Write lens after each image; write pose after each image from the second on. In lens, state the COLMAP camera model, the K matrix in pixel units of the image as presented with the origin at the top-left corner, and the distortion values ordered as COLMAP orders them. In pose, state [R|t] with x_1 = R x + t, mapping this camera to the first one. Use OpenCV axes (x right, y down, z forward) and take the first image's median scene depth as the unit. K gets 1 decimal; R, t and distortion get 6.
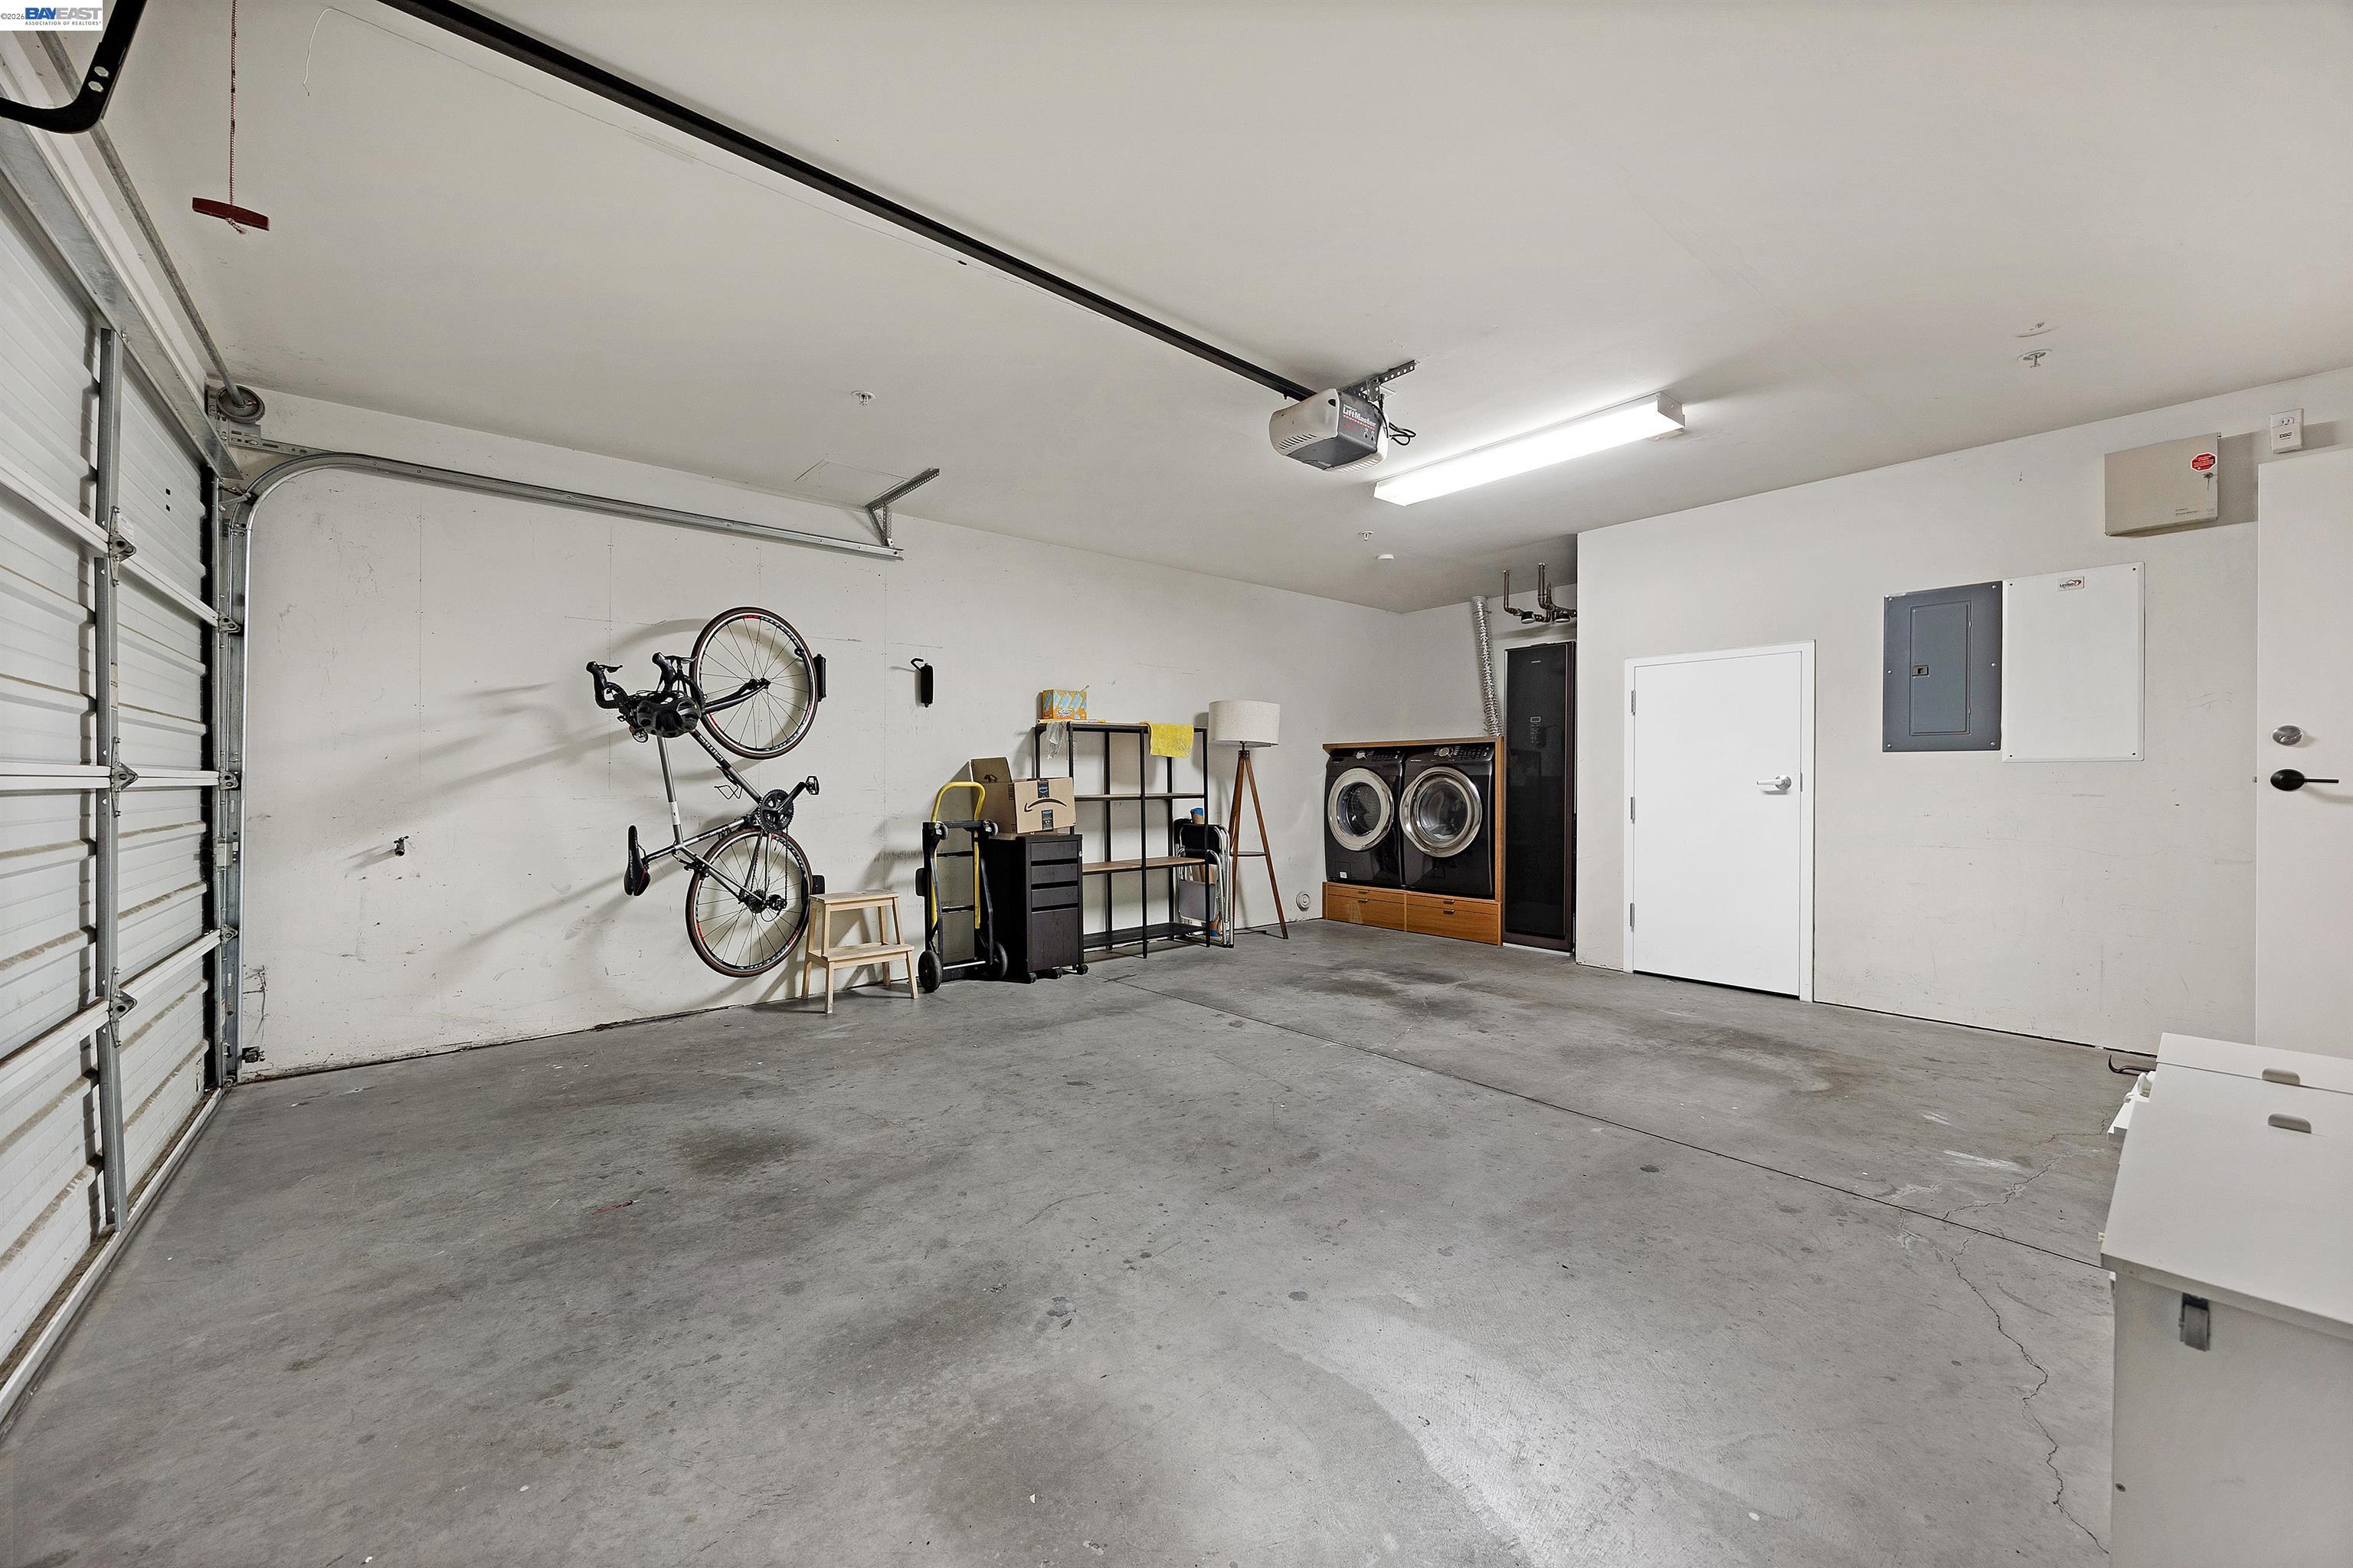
lens RADIAL K [[897.7, 0, 1180.8], [0, 897.7, 784.1], [0, 0, 1]] dist [-0.001048, -0.000312]
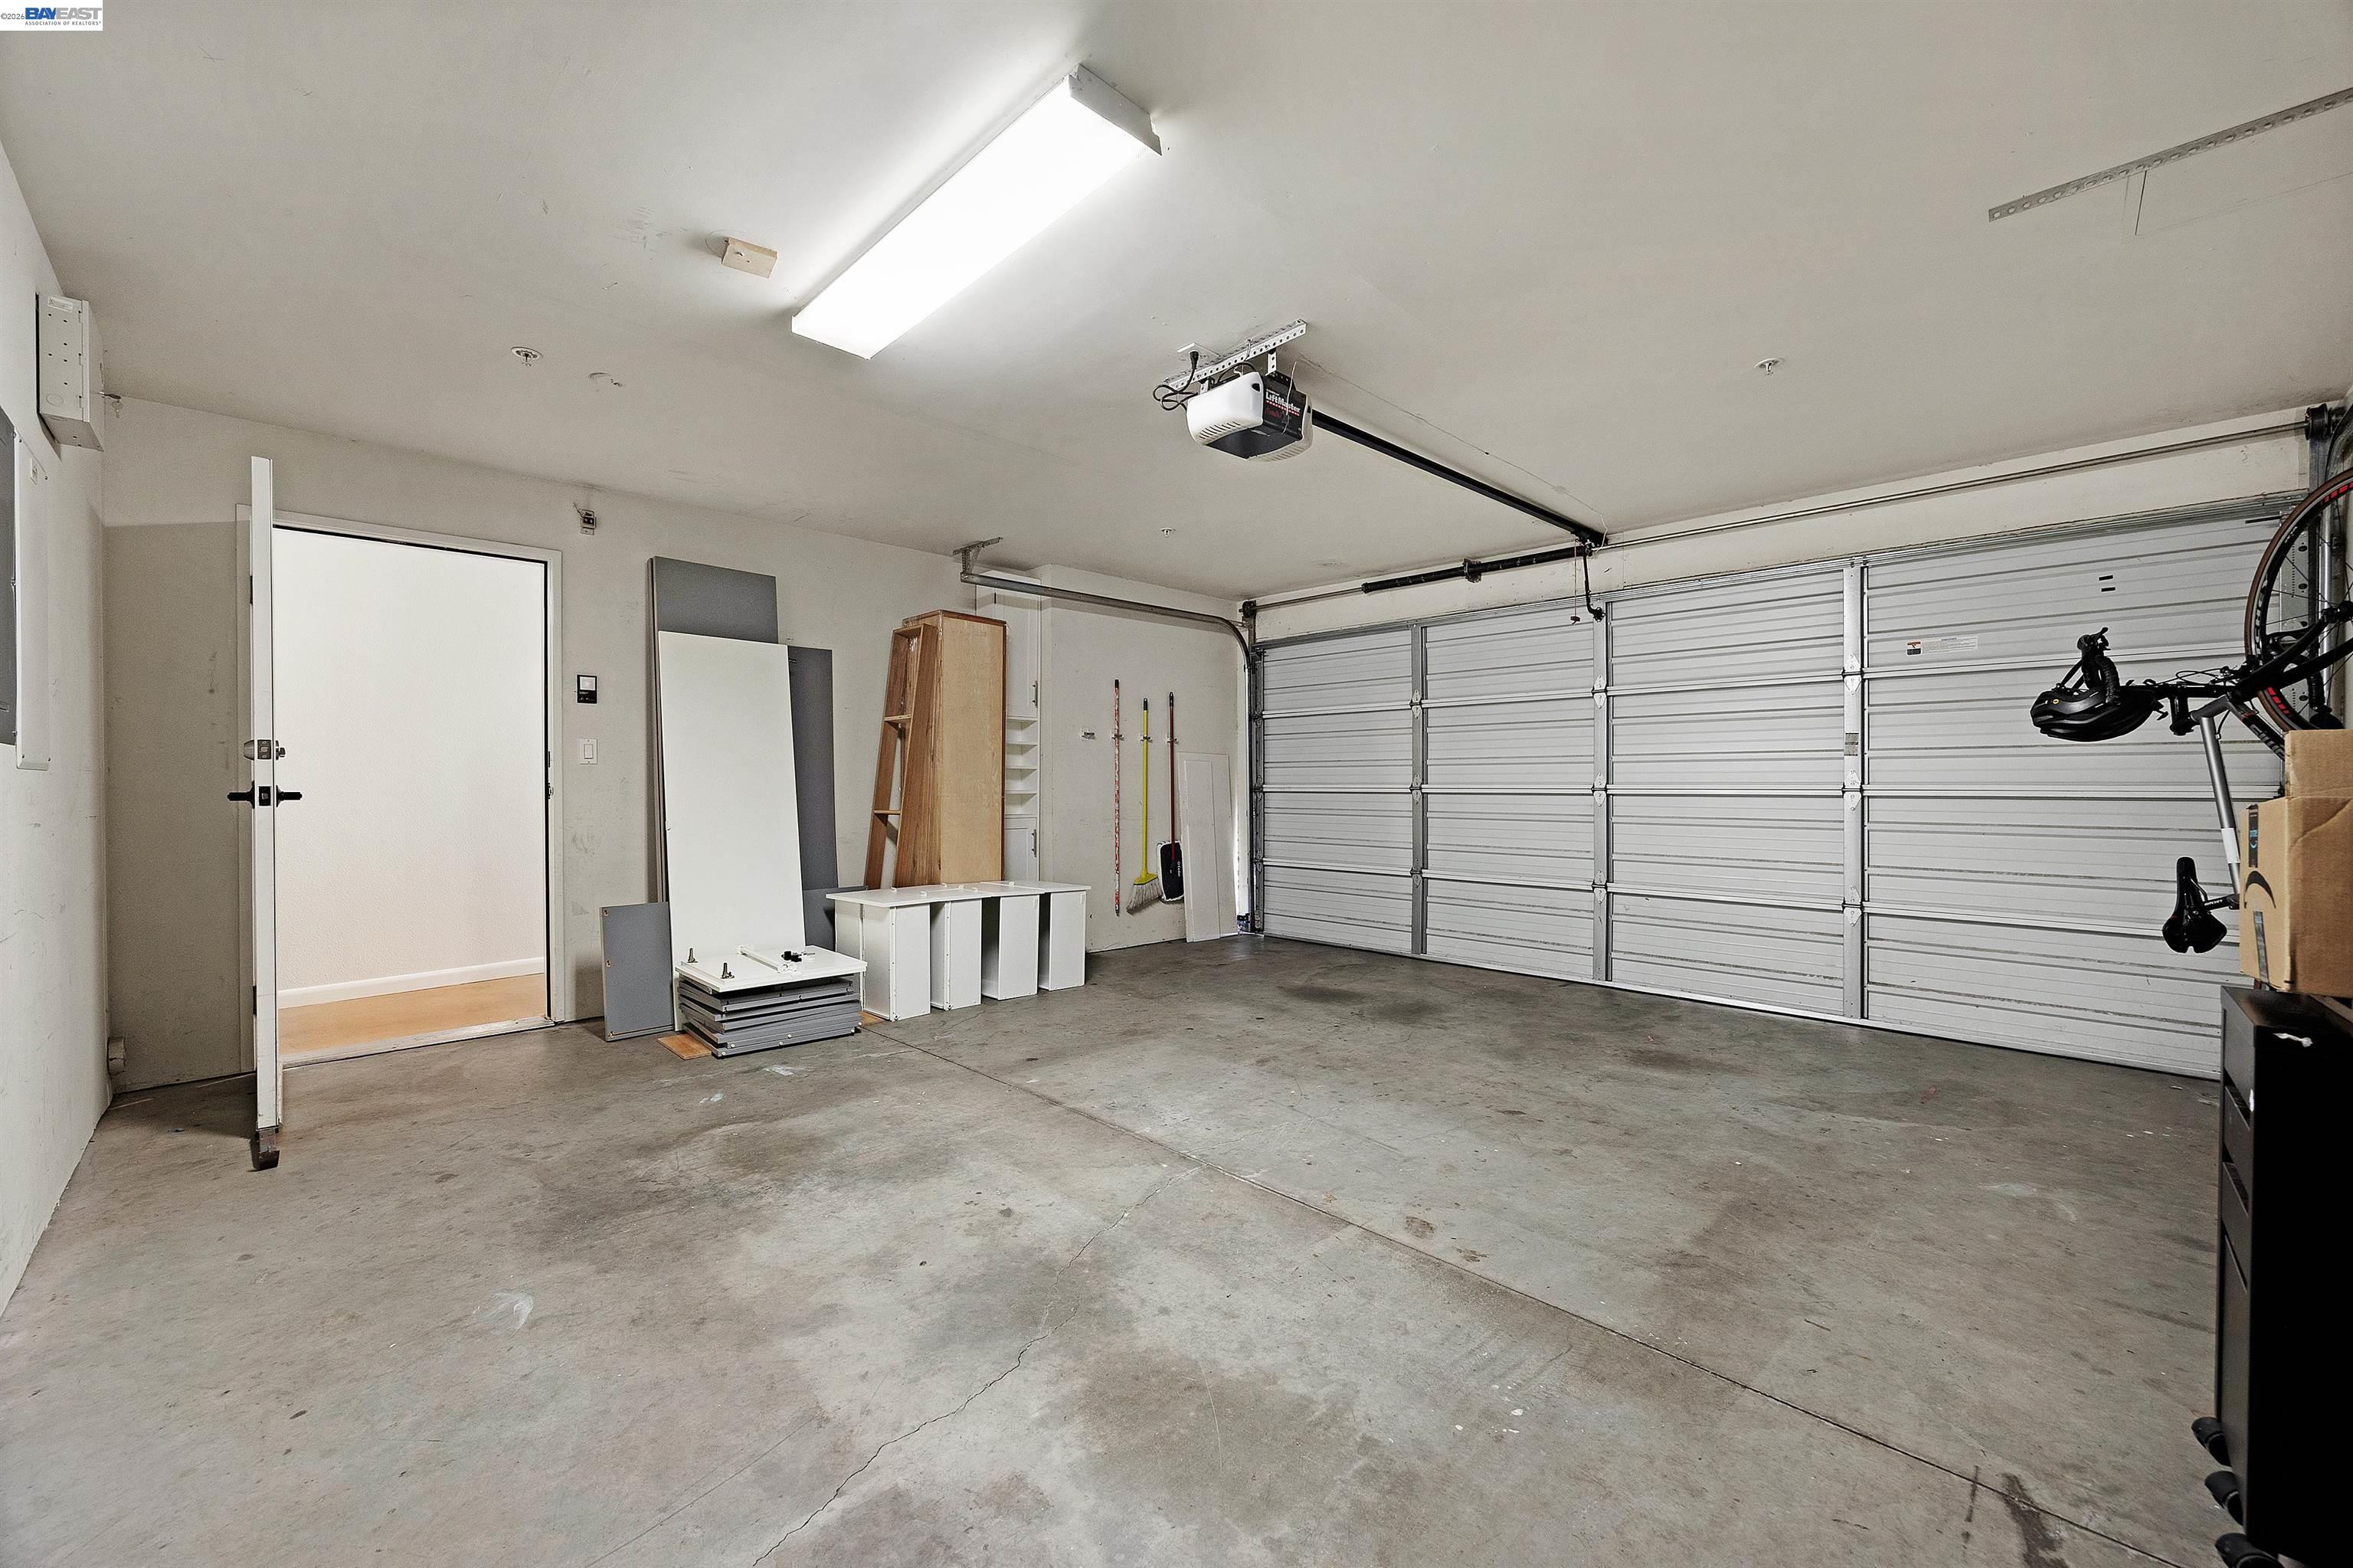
lens RADIAL K [[897.7, 0, 1174.4], [0, 897.7, 787.7], [0, 0, 1]] dist [-0.001048, -0.000312]
pose [[-0.995410, 0.001370, -0.095695, 0.340238], [0.000740, 0.999978, 0.006617, -0.018514], [0.095702, 0.006516, -0.995389, 1.952306]]
